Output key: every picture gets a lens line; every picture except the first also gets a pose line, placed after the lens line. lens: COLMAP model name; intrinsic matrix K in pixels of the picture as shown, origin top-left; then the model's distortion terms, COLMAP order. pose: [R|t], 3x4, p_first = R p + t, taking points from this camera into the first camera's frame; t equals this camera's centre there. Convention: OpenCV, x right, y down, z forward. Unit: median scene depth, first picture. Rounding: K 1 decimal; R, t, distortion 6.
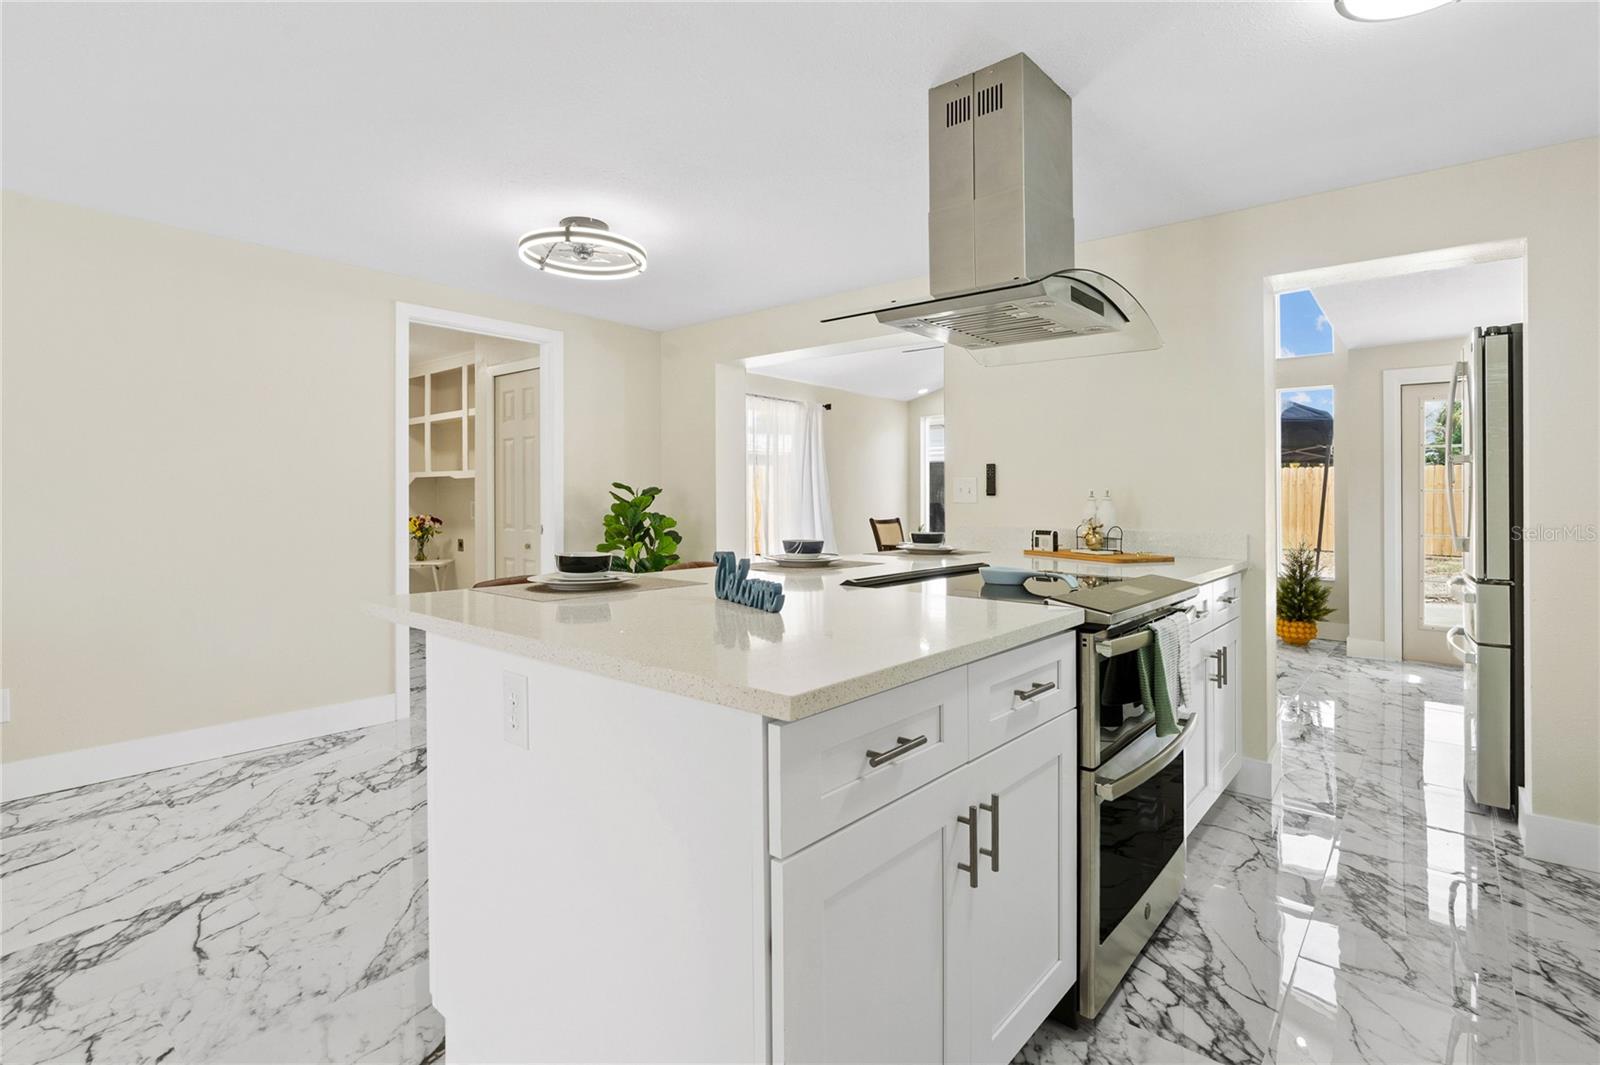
lens RADIAL K [[770.2, 0, 796.1], [0, 770.2, 485.6], [0, 0, 1]] dist [-0.011834, 0.003896]
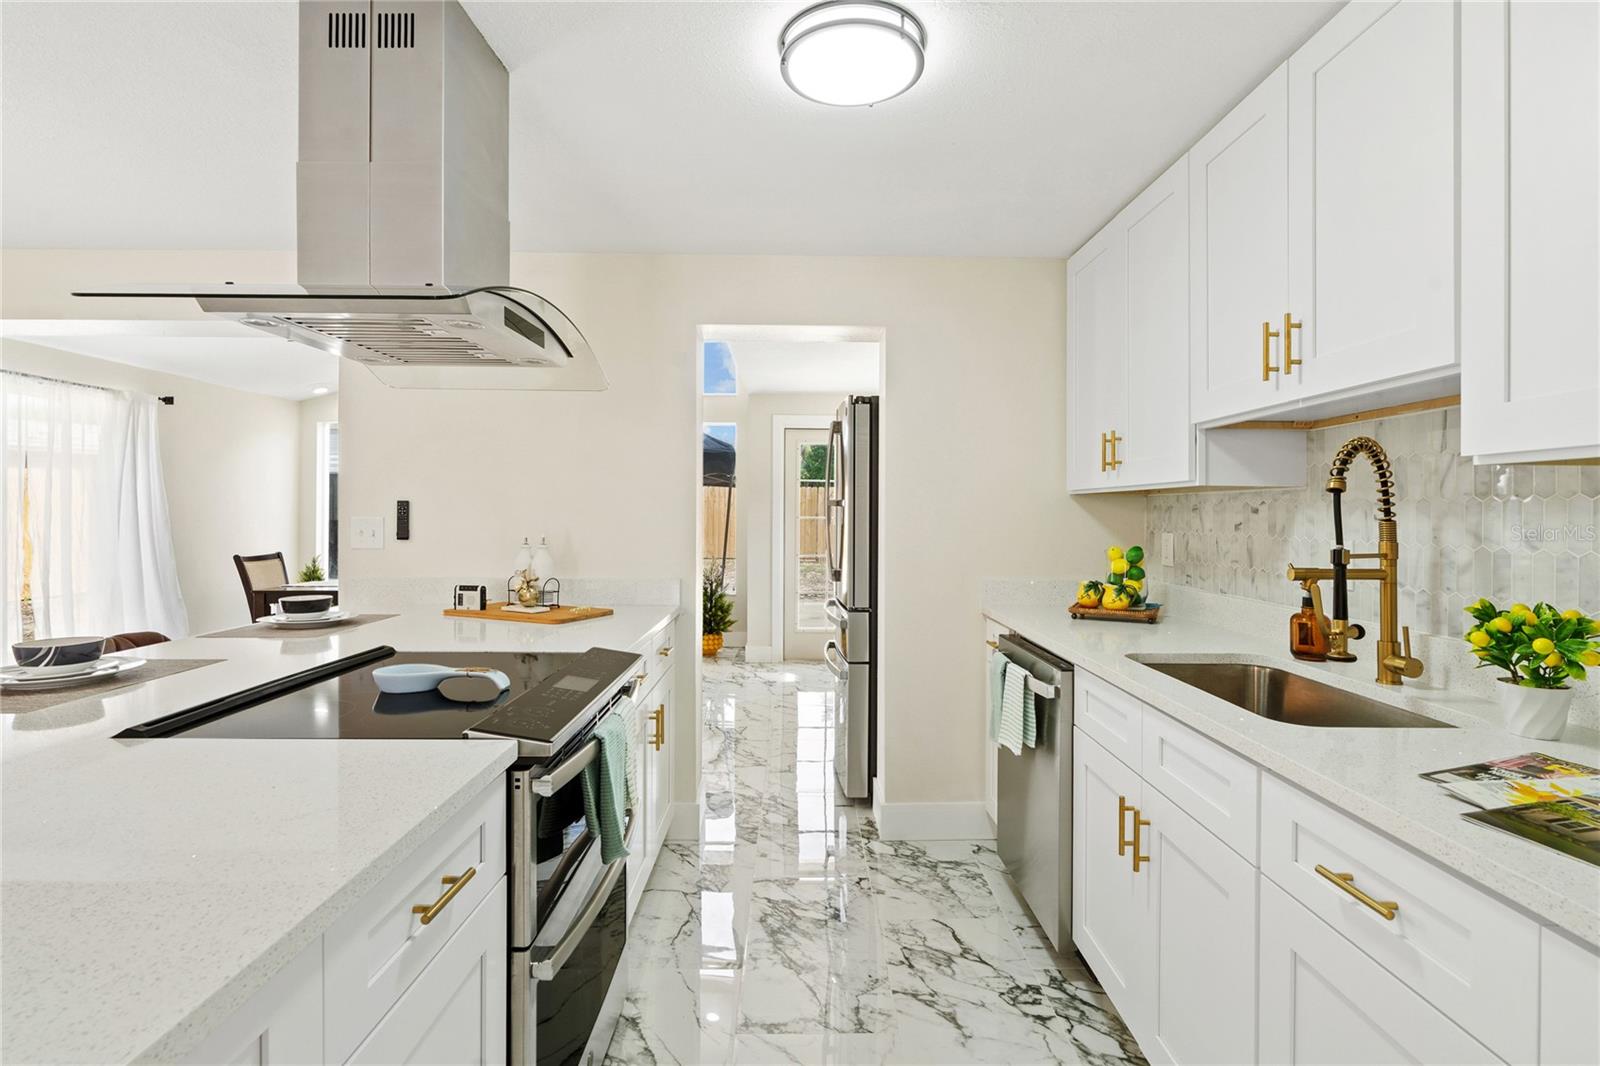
lens RADIAL K [[770.2, 0, 806.0], [0, 770.2, 501.3], [0, 0, 1]] dist [-0.011834, 0.003896]
pose [[0.752912, 0.005436, 0.658099, 0.053347], [-0.012987, 0.999894, 0.006598, -0.050866], [-0.657993, -0.013514, 0.752903, 0.146782]]
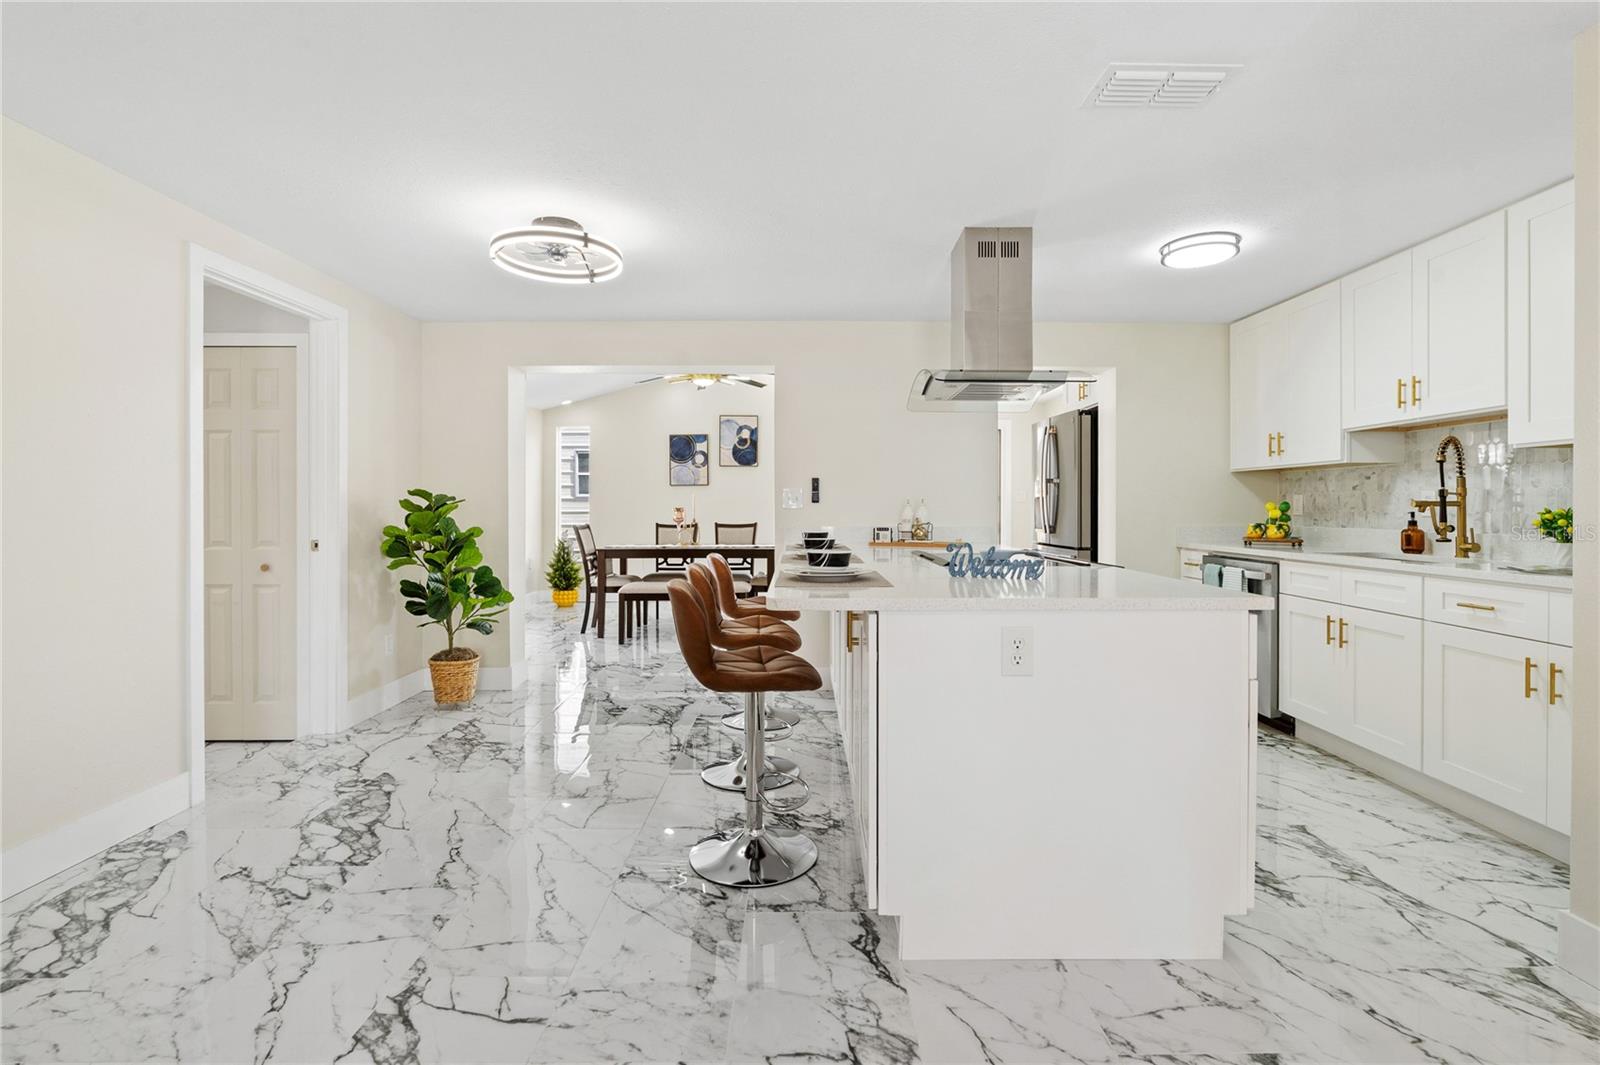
lens RADIAL K [[750.9, 0, 789.1], [0, 750.9, 501.7], [0, 0, 1]] dist [-0.007879, 0.000737]
pose [[0.752795, -0.003032, 0.658248, -0.807986], [-0.007041, 0.999895, 0.012659, -0.005447], [-0.658218, -0.014164, 0.752694, 0.107497]]
